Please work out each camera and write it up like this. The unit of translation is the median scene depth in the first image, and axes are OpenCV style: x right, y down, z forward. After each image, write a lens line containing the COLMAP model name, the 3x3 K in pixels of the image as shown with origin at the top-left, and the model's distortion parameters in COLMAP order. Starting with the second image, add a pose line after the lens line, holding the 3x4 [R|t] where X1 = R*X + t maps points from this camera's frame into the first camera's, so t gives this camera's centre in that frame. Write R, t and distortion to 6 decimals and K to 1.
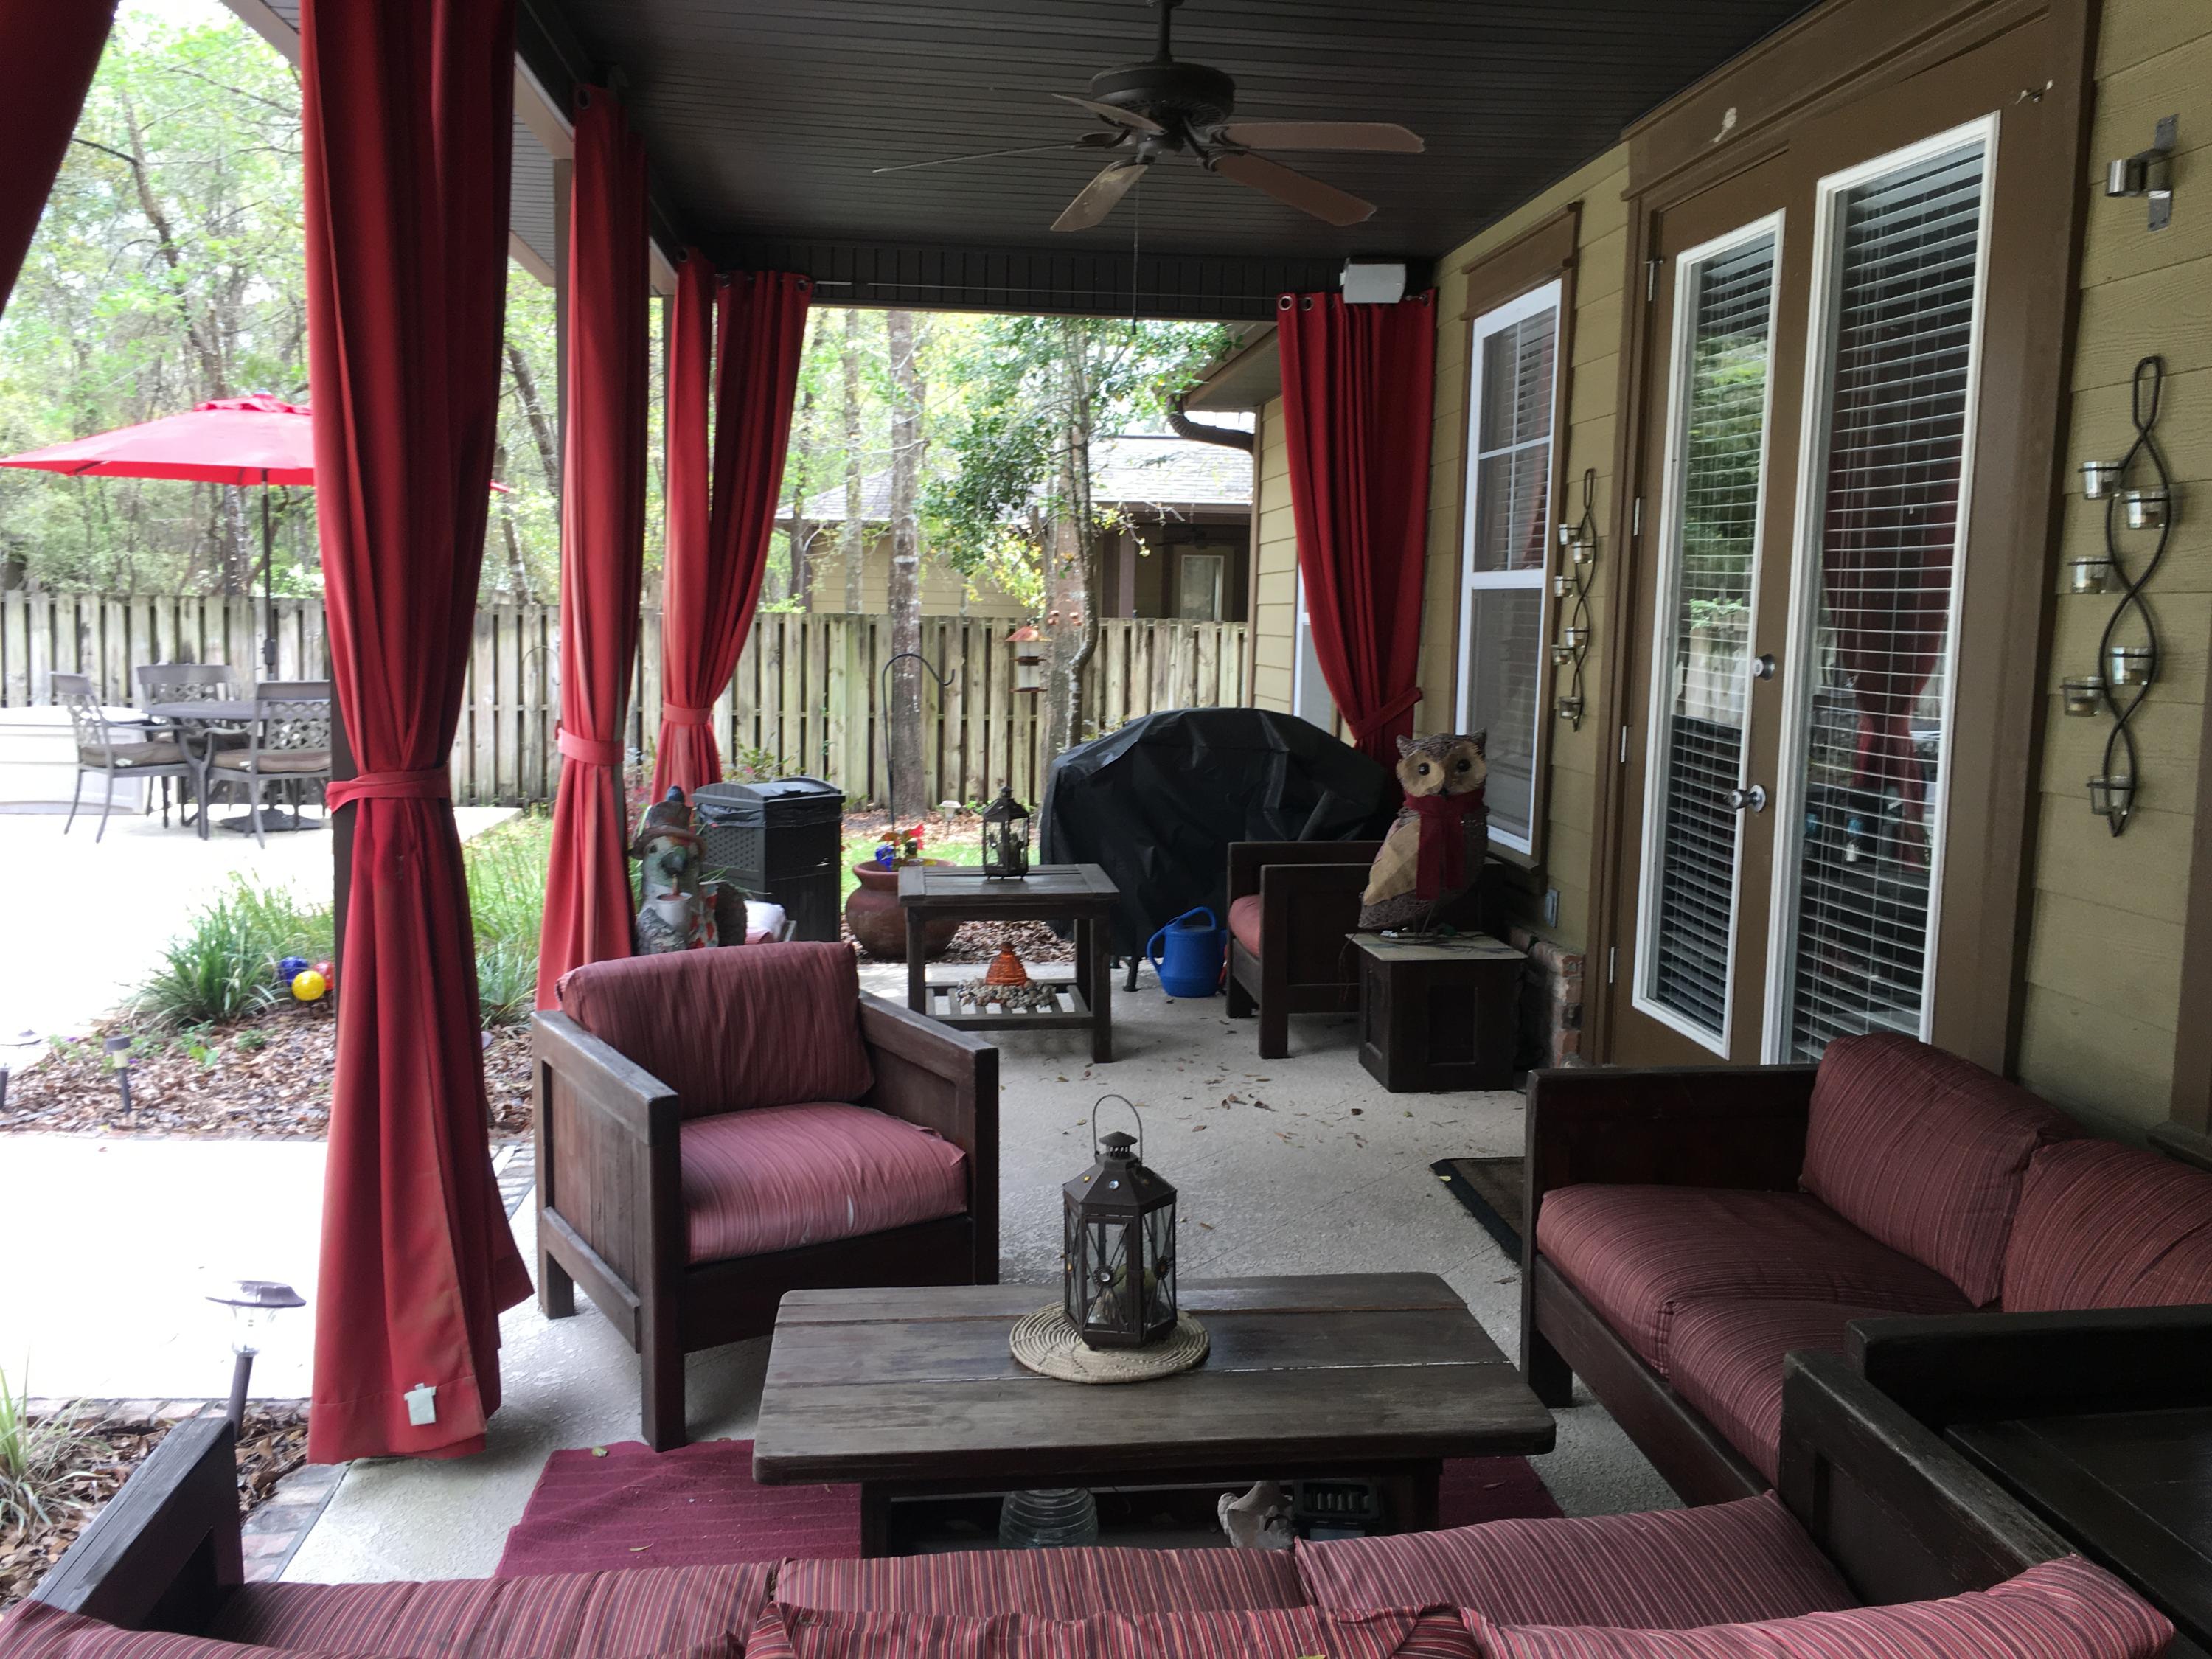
lens RADIAL K [[1884.4, 0, 1106.0], [0, 1884.4, 829.5], [0, 0, 1]] dist [0.002994, -0.010202]
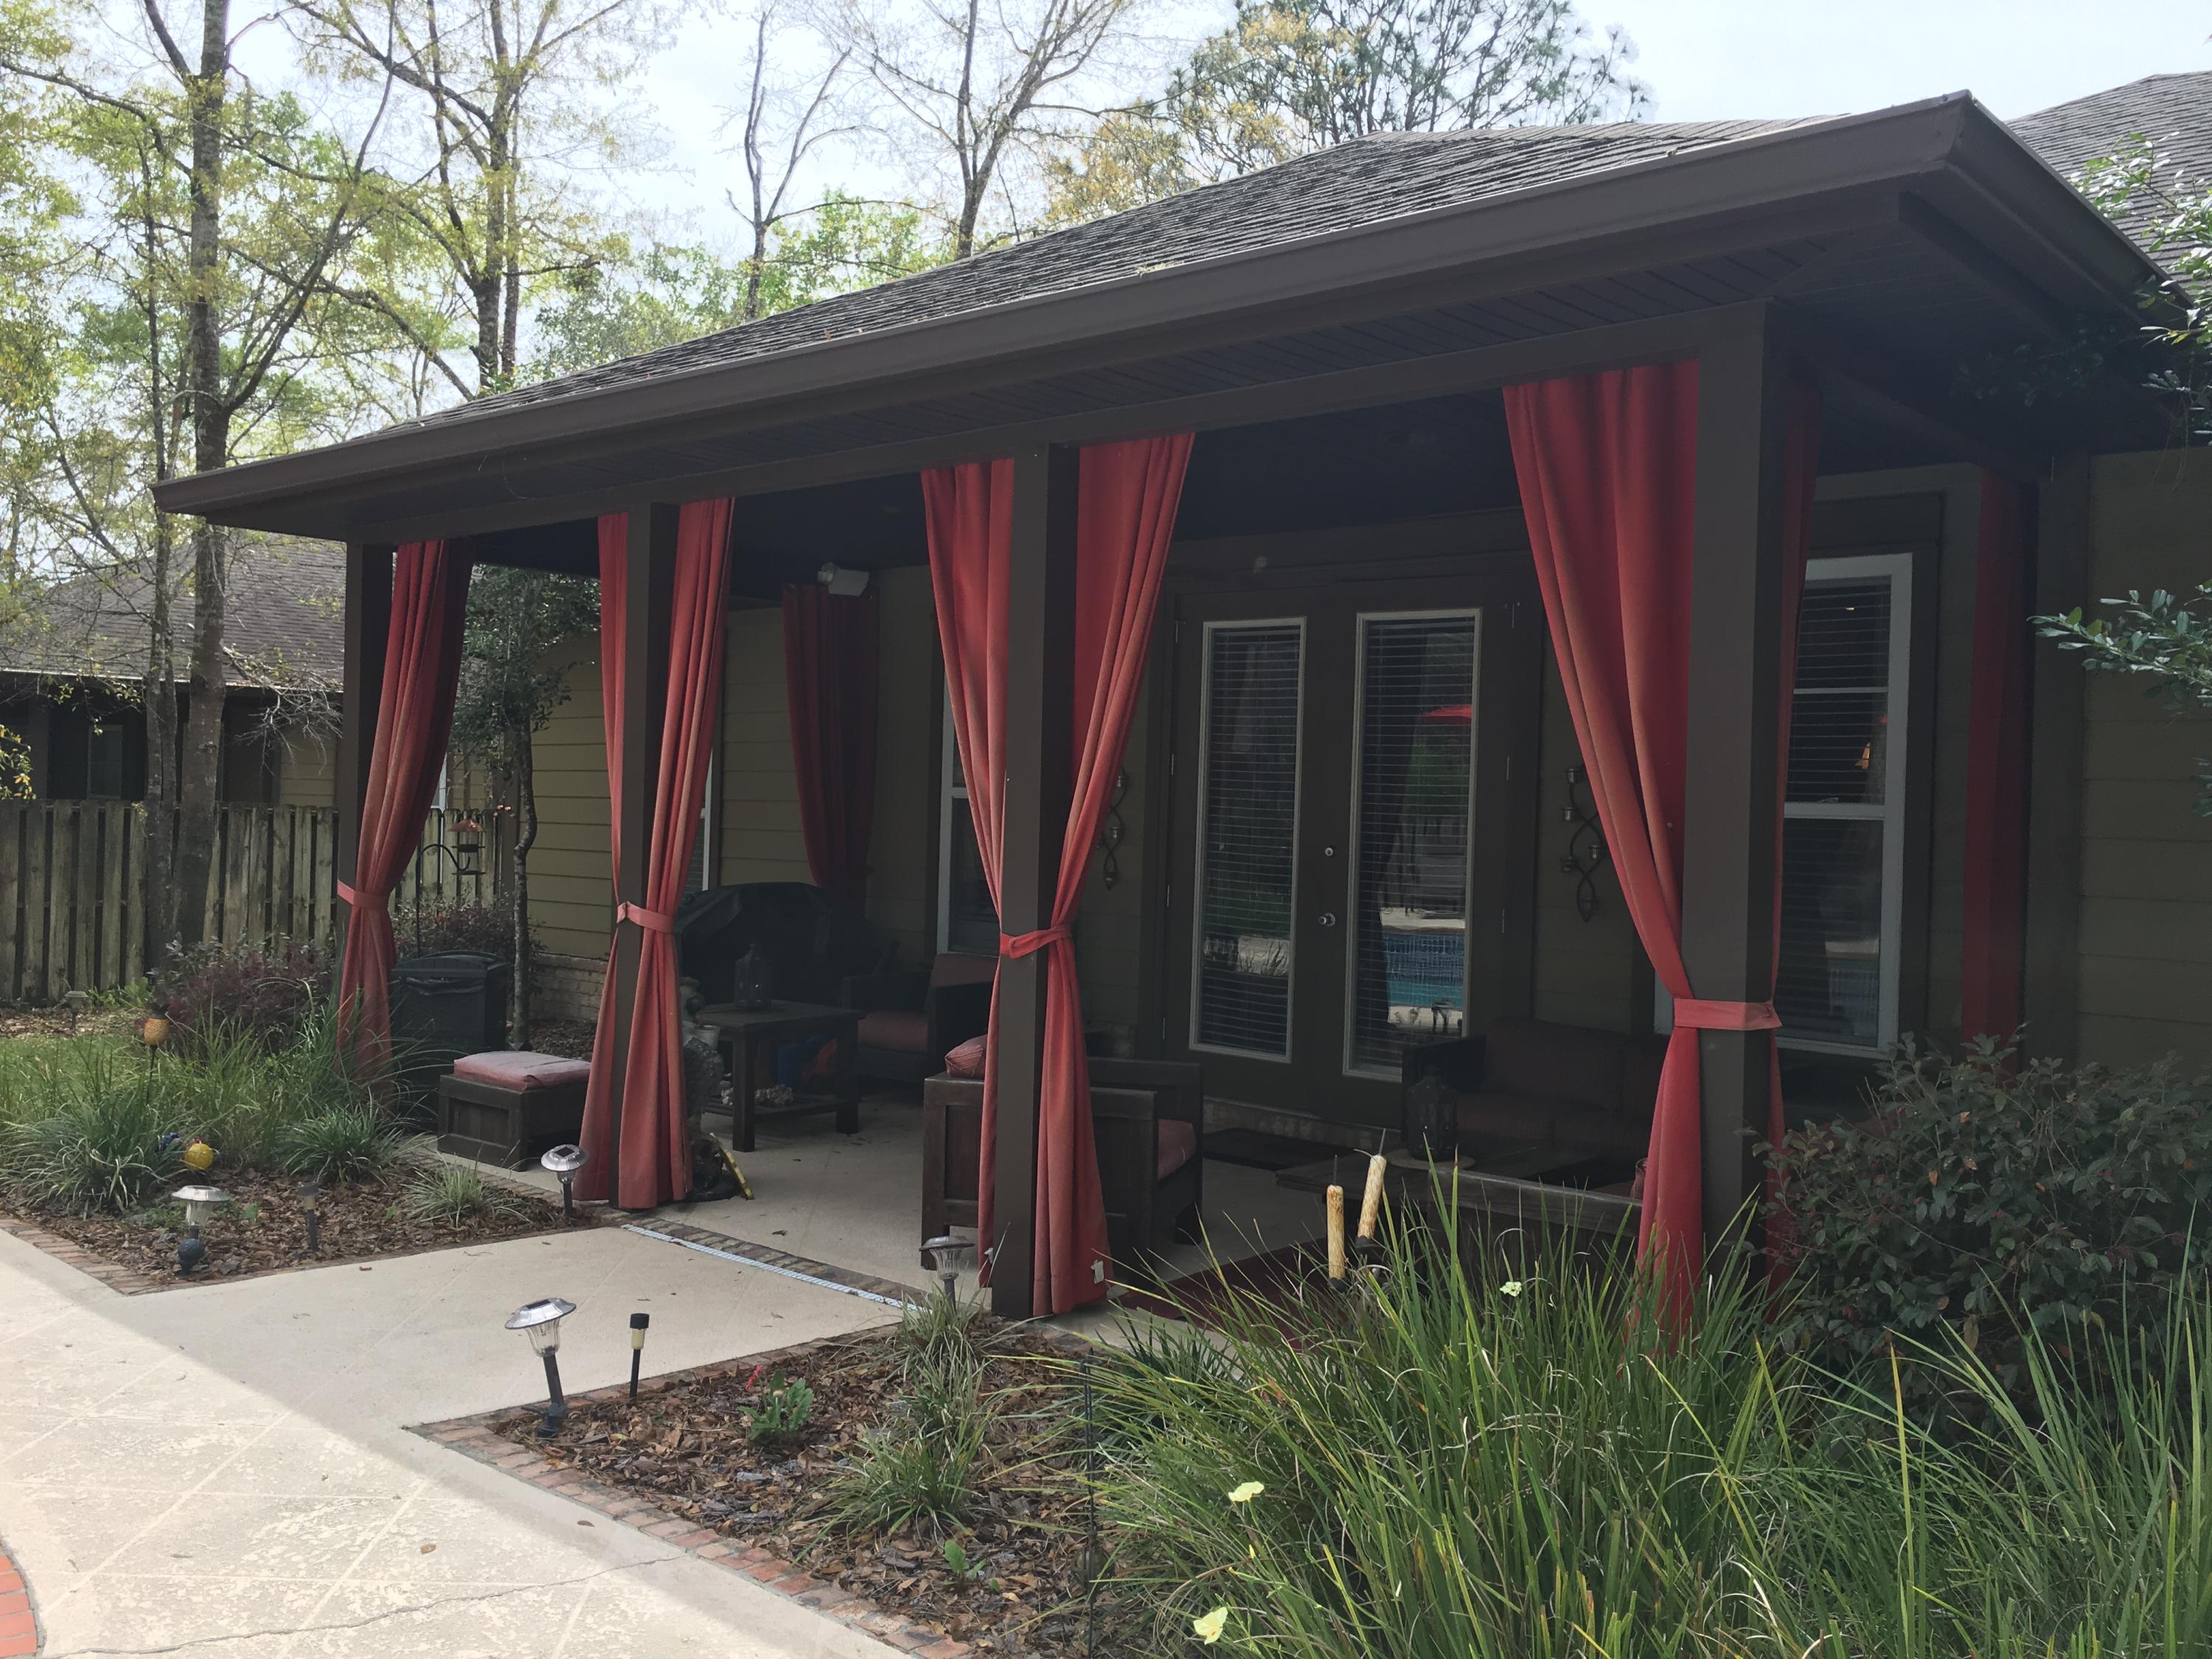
lens RADIAL K [[1884.4, 0, 1106.0], [0, 1884.4, 829.5], [0, 0, 1]] dist [0.002994, -0.010202]
pose [[0.789662, -0.007056, 0.613502, -0.236920], [0.062145, 0.995711, -0.068537, 0.001873], [-0.610387, 0.092247, 0.786714, -0.089052]]
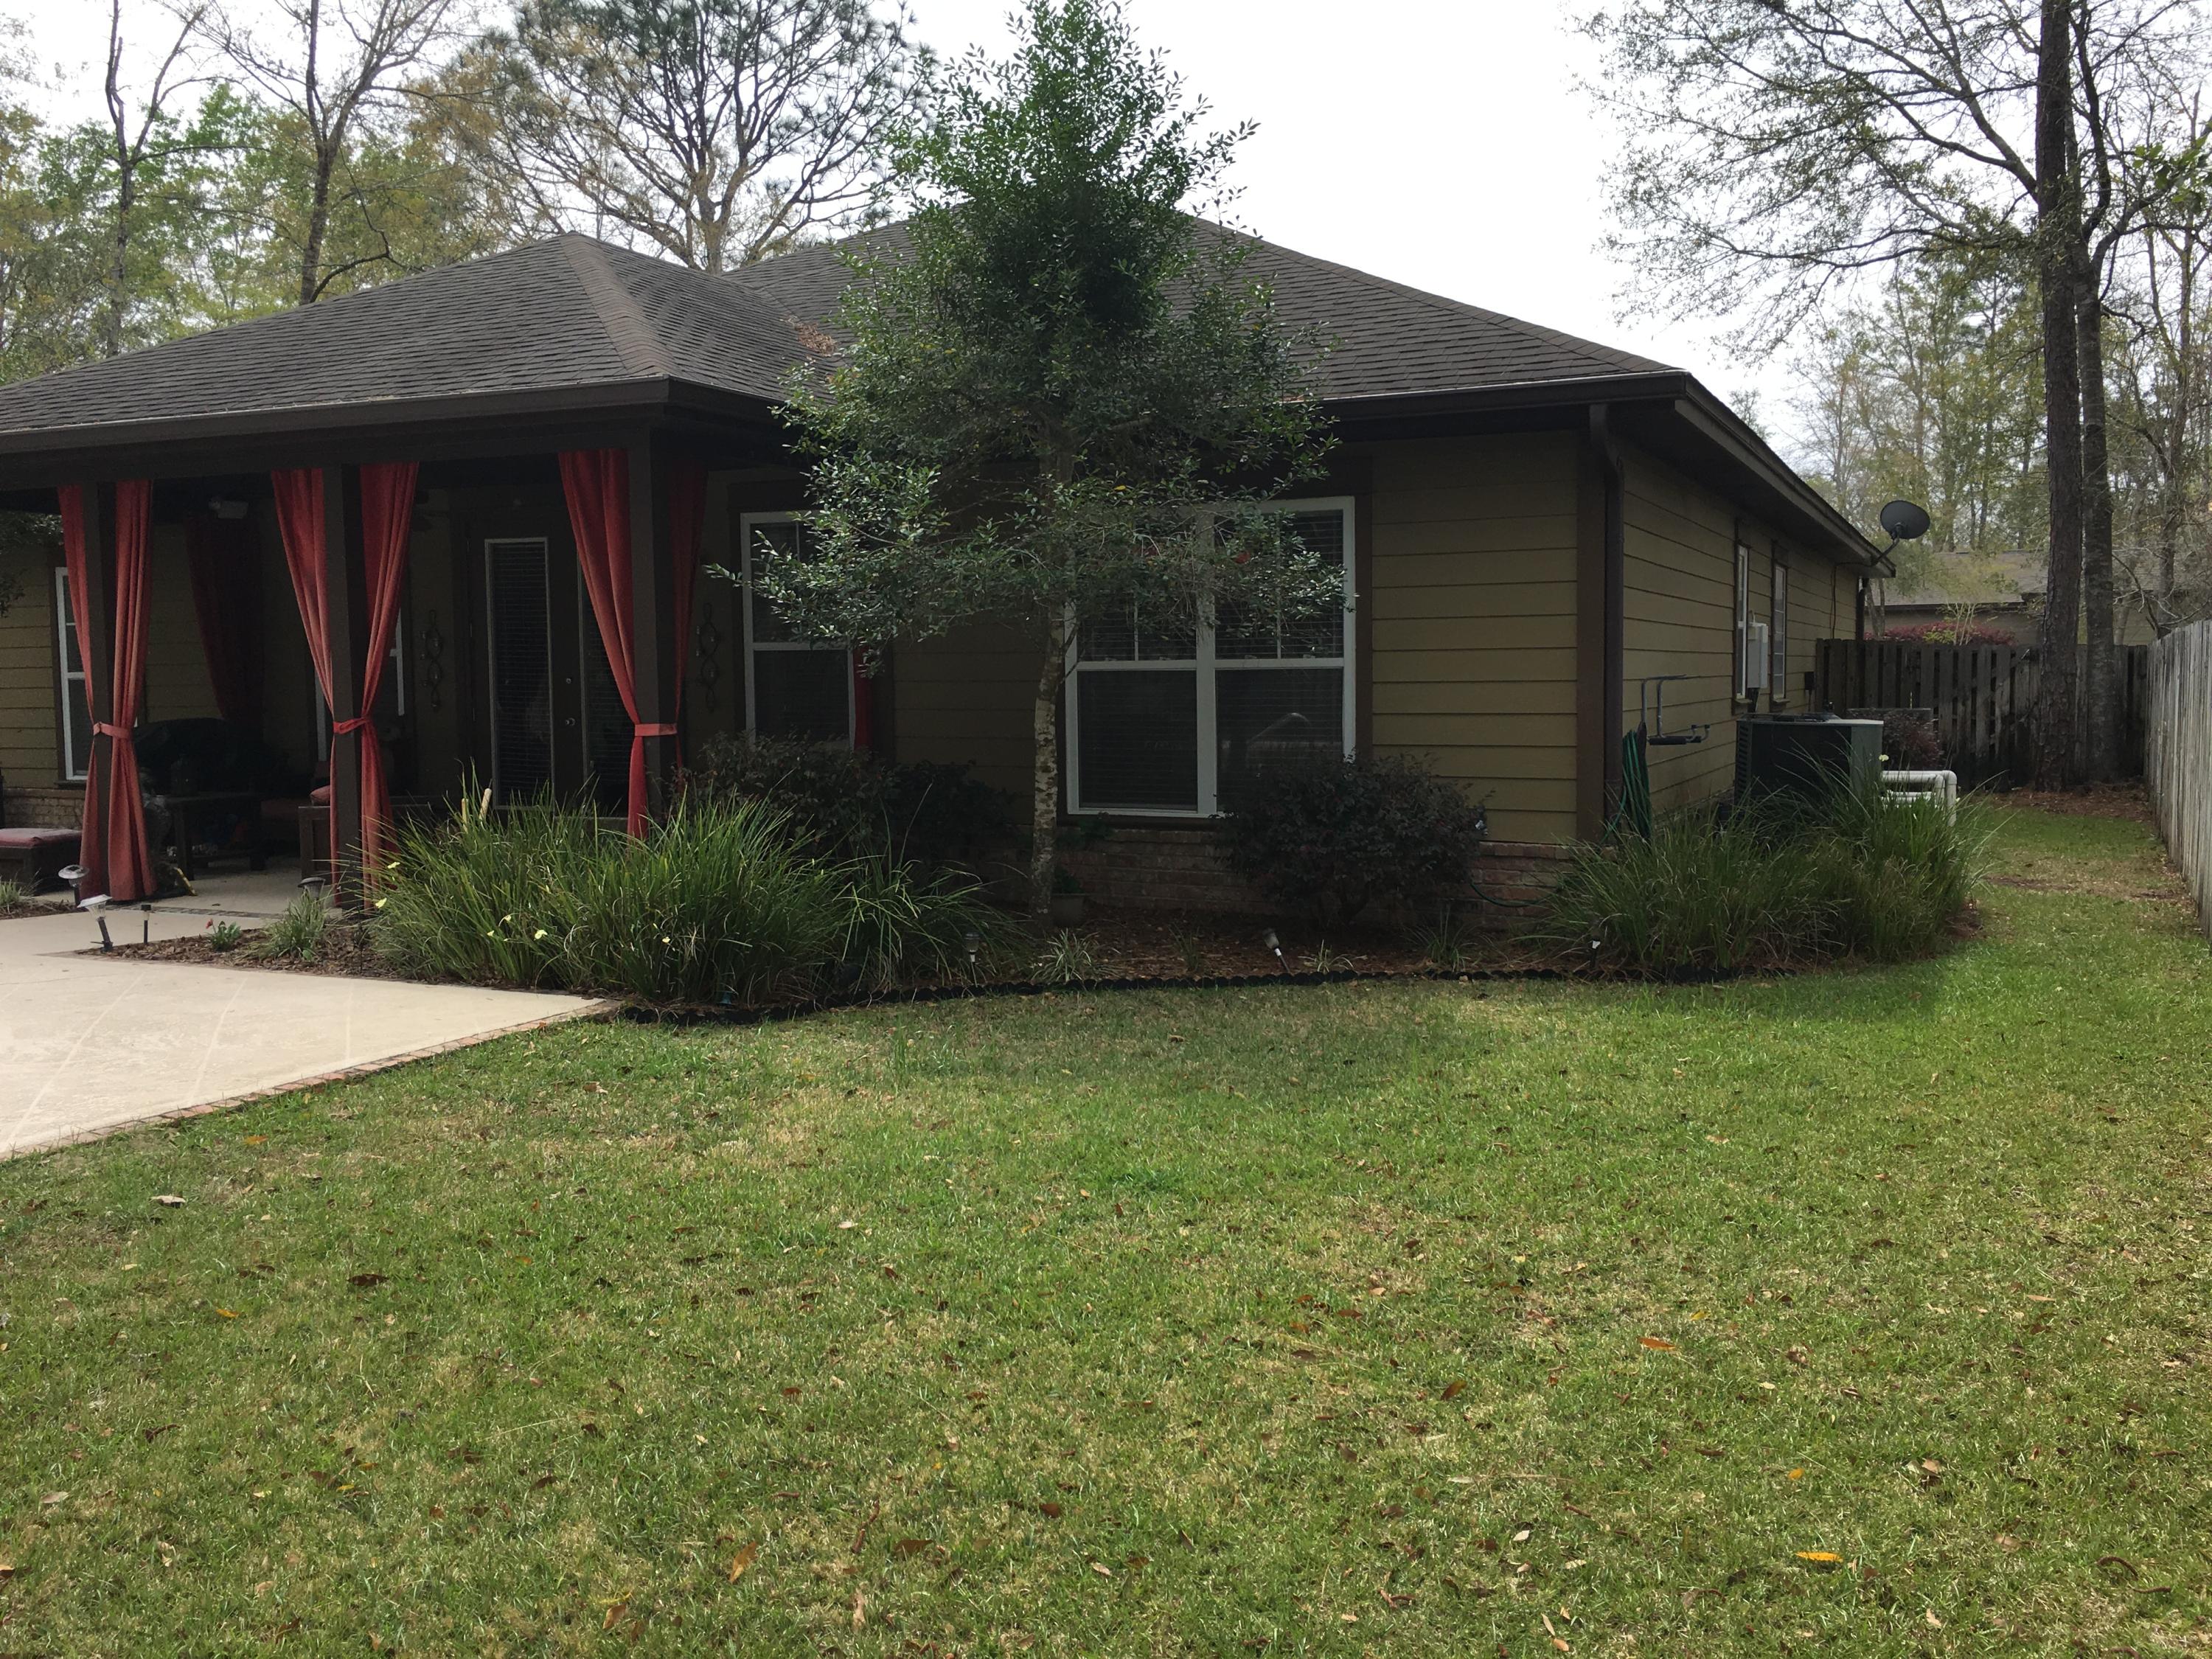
lens RADIAL K [[1906.5, 0, 1108.8], [0, 1906.5, 768.7], [0, 0, 1]] dist [0.052562, -0.005516]
pose [[0.587905, -0.071279, 0.805784, -0.464320], [0.119882, 0.992788, 0.000354, 0.053153], [-0.799998, 0.096391, 0.592210, -0.486772]]
